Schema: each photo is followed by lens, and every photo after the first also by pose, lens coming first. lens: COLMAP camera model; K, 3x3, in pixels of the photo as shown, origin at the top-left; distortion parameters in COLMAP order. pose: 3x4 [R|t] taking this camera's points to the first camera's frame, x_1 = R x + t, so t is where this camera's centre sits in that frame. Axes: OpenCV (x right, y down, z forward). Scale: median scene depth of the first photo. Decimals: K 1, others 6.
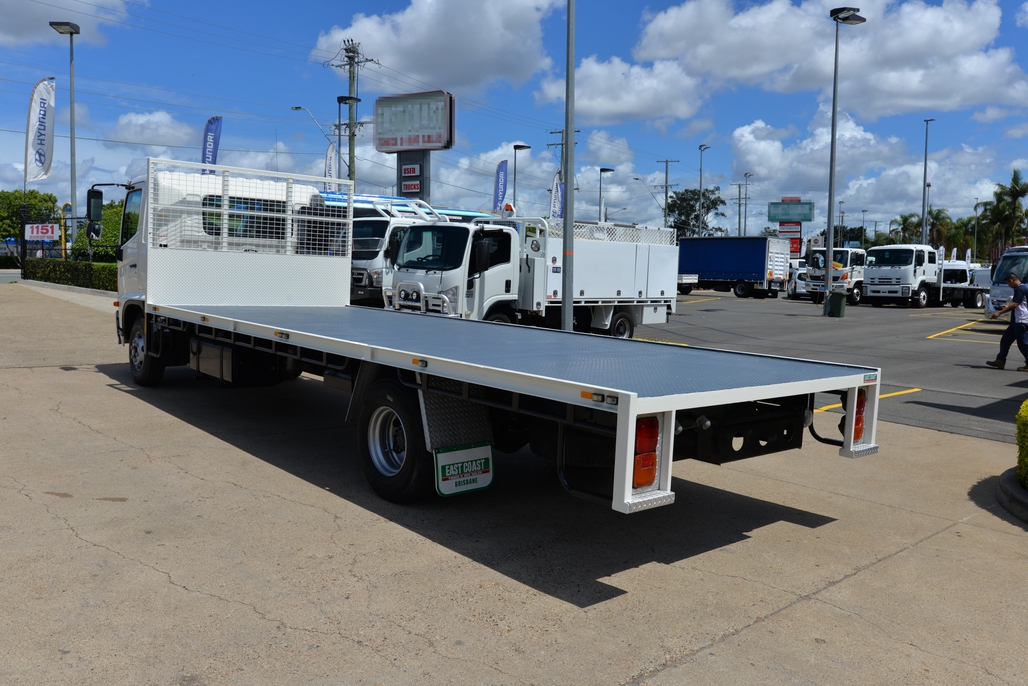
lens RADIAL K [[854.6, 0, 514.0], [0, 854.6, 343.0], [0, 0, 1]] dist [-0.059724, 0.016325]
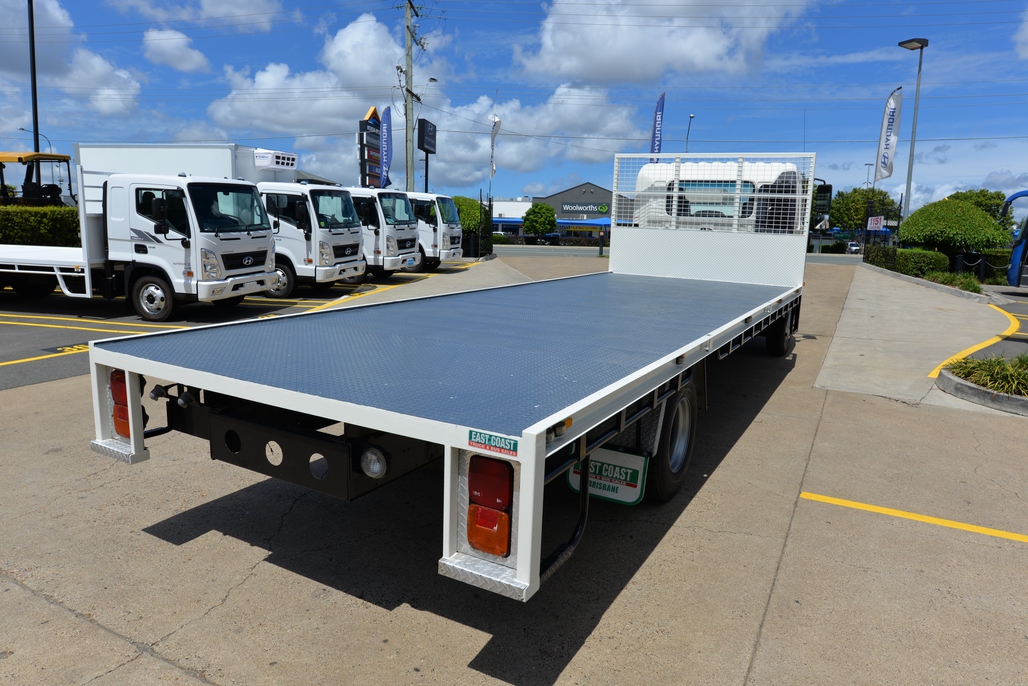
lens RADIAL K [[676.0, 0, 514.0], [0, 676.0, 343.0], [0, 0, 1]] dist [-0.044825, 0.000885]
pose [[0.332080, 0.136679, -0.933296, 0.430523], [-0.101397, 0.988885, 0.108742, -0.032838], [0.937785, 0.058523, 0.342248, 0.479059]]
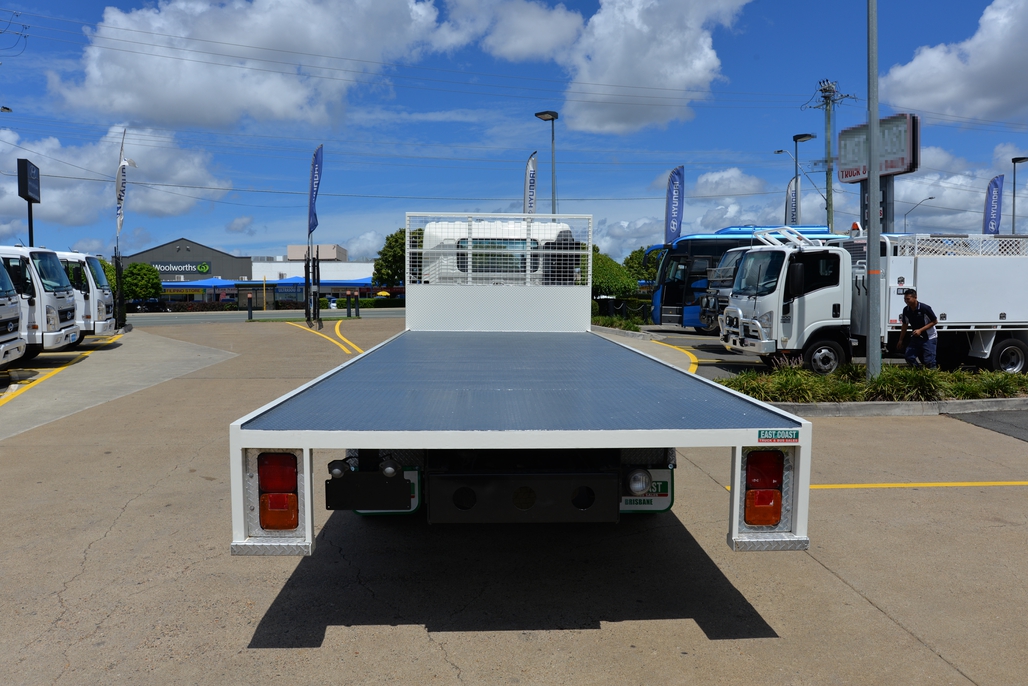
lens RADIAL K [[746.3, 0, 511.4], [0, 746.3, 338.0], [0, 0, 1]] dist [-0.049612, 0.009497]
pose [[0.775379, 0.004041, -0.631483, 0.344109], [-0.026908, 0.999283, -0.026644, -0.007972], [0.630923, 0.037651, 0.774932, 0.224679]]
